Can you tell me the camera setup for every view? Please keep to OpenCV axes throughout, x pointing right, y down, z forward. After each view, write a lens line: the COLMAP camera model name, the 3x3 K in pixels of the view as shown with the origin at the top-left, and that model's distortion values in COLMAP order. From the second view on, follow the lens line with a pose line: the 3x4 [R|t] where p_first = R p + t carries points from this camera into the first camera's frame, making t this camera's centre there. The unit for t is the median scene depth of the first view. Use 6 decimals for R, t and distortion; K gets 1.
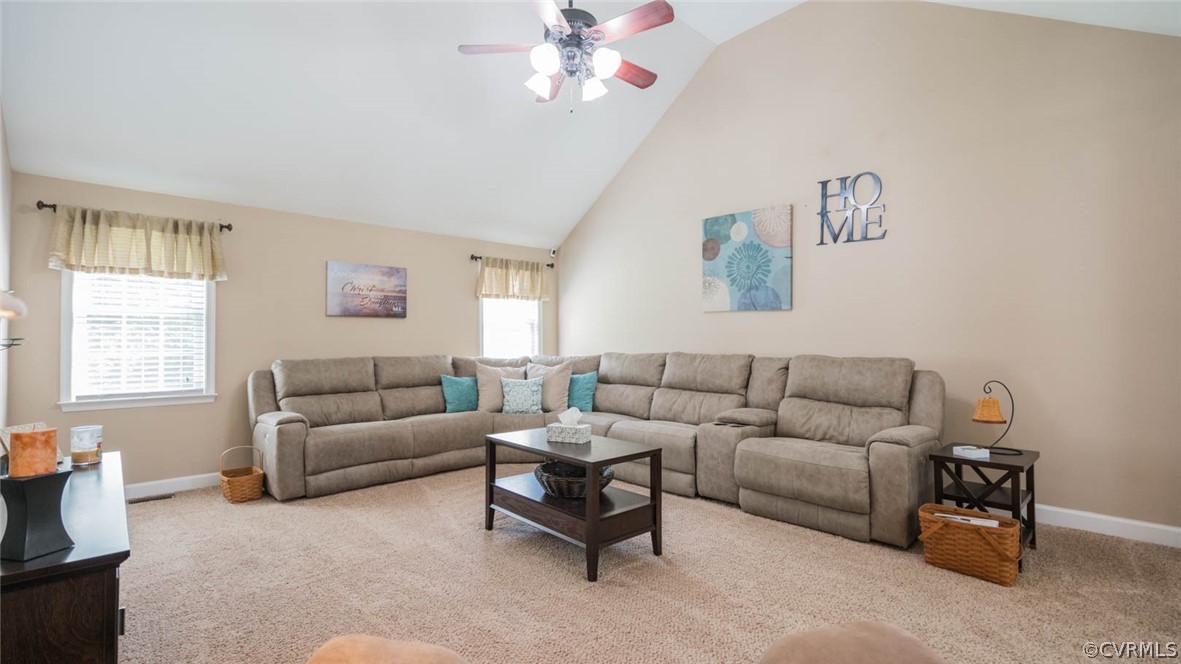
lens RADIAL K [[530.9, 0, 587.9], [0, 530.9, 329.9], [0, 0, 1]] dist [-0.004420, 0.001108]
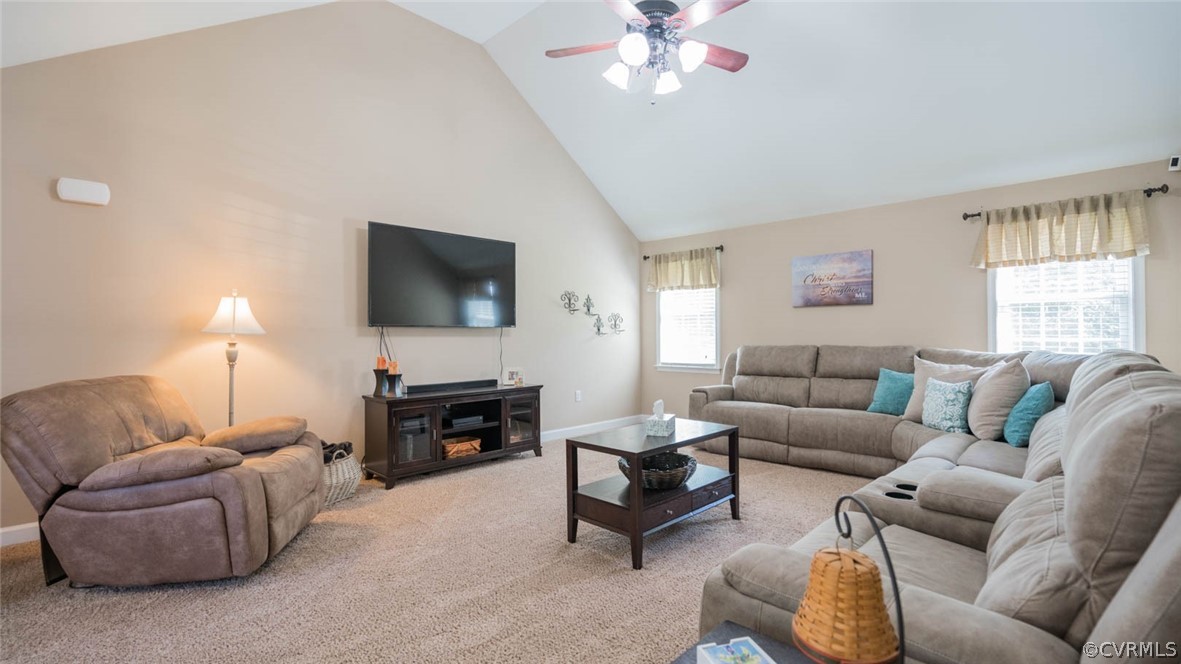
lens RADIAL K [[530.9, 0, 587.9], [0, 530.9, 329.9], [0, 0, 1]] dist [-0.004420, 0.001108]
pose [[0.059786, -0.005579, -0.998196, 0.575999], [0.027412, 0.999616, -0.003946, 0.012729], [0.997835, -0.027127, 0.059916, 0.488530]]
